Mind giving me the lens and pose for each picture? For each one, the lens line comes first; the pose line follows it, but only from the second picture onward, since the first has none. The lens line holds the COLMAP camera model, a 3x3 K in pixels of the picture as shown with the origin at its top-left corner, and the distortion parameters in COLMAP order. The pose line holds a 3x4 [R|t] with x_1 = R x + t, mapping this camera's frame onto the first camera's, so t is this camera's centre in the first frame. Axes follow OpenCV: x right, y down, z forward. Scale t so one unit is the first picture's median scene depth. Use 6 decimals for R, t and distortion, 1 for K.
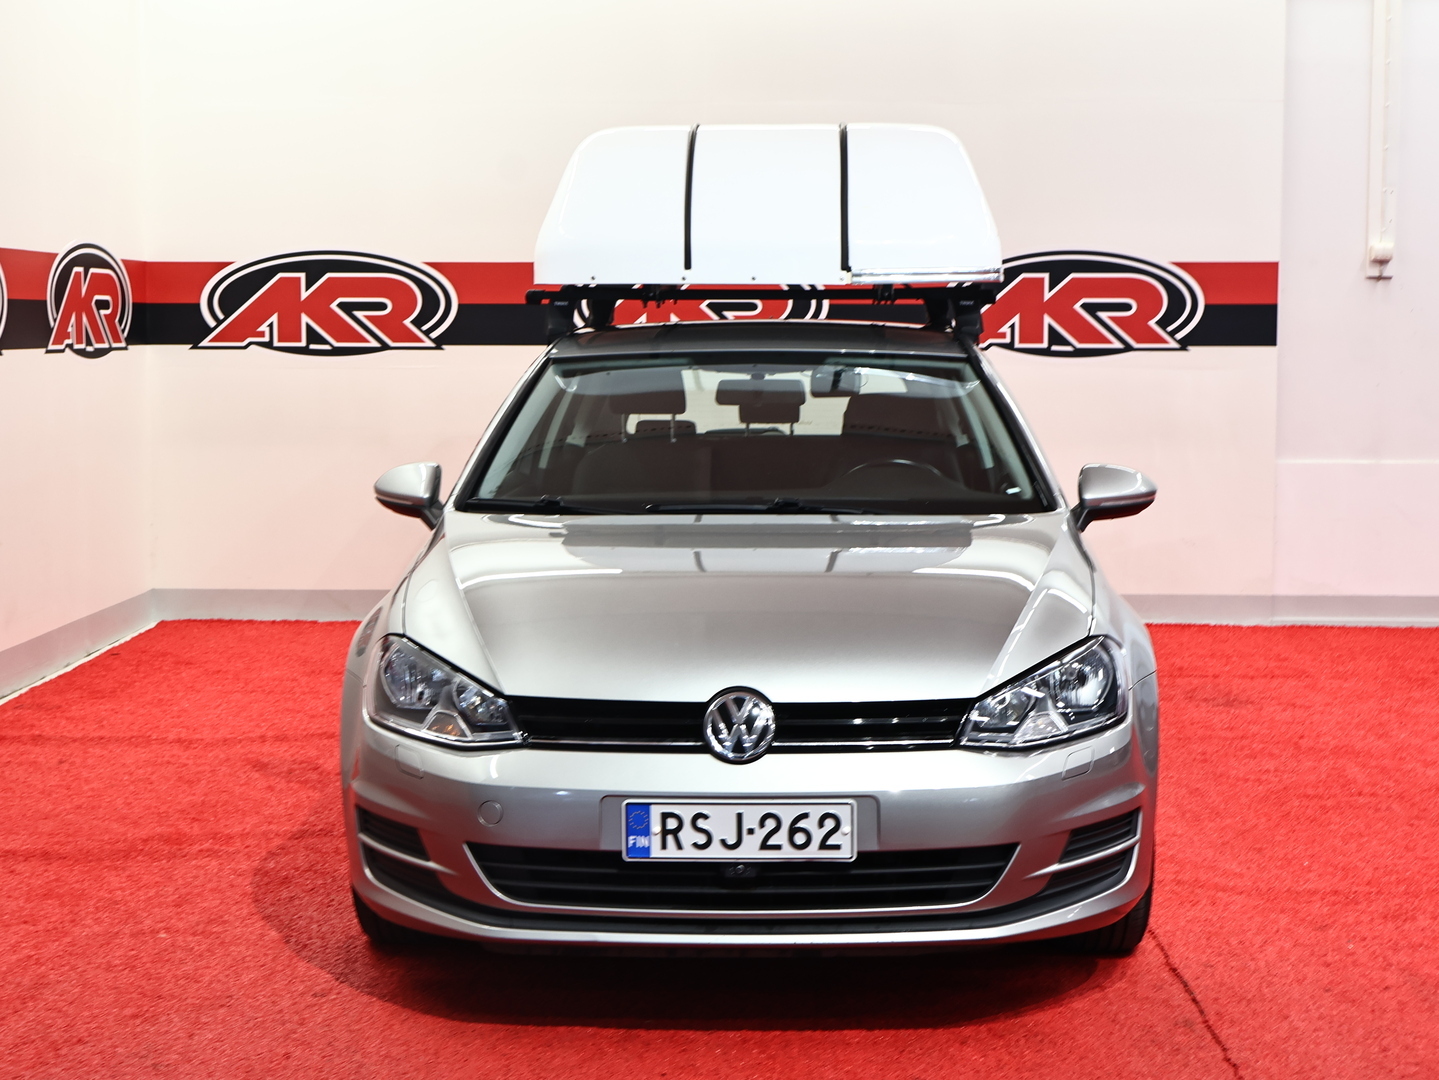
lens RADIAL K [[2019.6, 0, 713.2], [0, 2019.6, 541.4], [0, 0, 1]] dist [-0.133763, 0.000000]
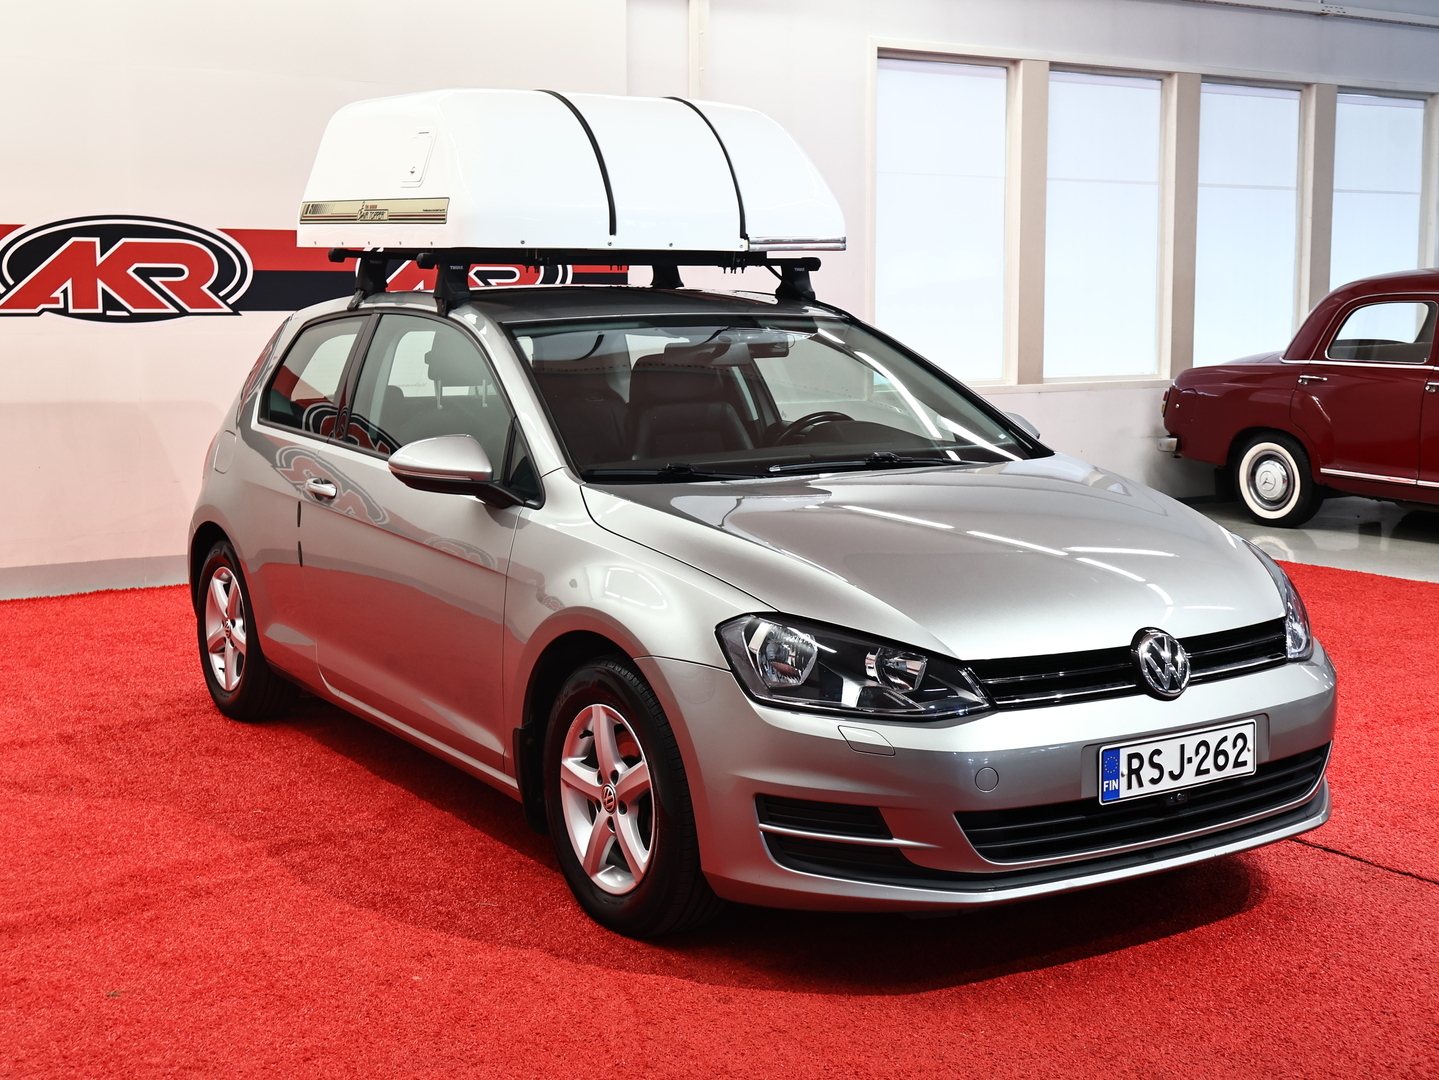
lens RADIAL K [[1727.1, 0, 725.3], [0, 1727.1, 548.7], [0, 0, 1]] dist [-0.071893, 0.000000]
pose [[0.853011, -0.075609, 0.516387, -0.622157], [0.054195, 0.996934, 0.056447, -0.032947], [-0.519071, -0.020164, 0.854493, 0.322015]]
